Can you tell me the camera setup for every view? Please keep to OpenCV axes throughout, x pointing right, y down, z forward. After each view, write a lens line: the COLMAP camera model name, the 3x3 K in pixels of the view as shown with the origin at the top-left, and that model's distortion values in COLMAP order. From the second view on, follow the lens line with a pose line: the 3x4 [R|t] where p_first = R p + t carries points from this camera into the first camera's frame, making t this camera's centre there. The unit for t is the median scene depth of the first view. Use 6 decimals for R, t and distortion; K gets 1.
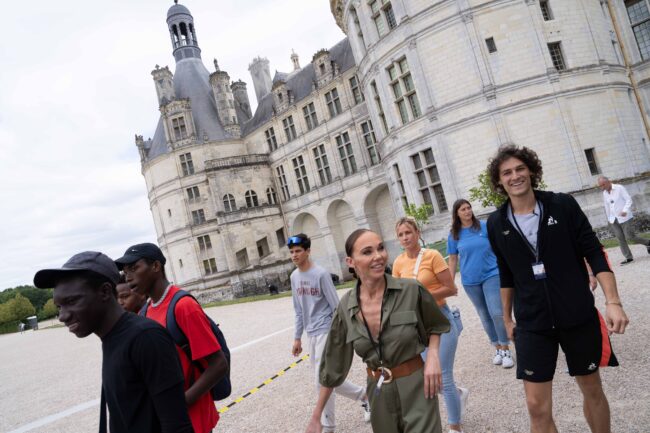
lens RADIAL K [[450.6, 0, 327.6], [0, 450.6, 214.9], [0, 0, 1]] dist [-0.113175, 0.090024]
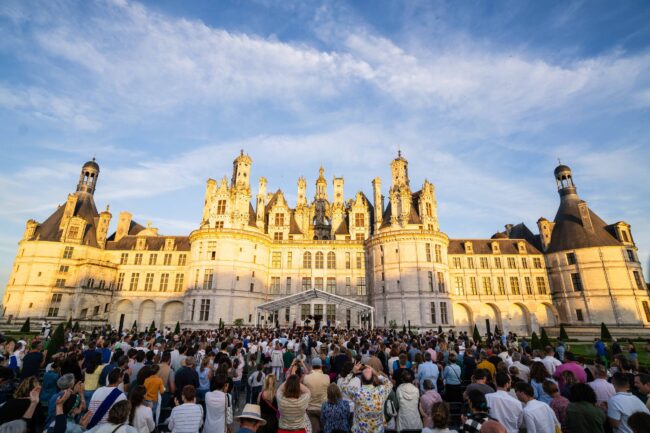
lens RADIAL K [[325.3, 0, 325.0], [0, 325.3, 216.5], [0, 0, 1]] dist [-0.078053, 0.038073]
pose [[0.673415, 0.452003, 0.584983, -0.452190], [-0.233077, 0.880761, -0.412232, 0.044721], [-0.701561, 0.141257, 0.698469, -0.695096]]
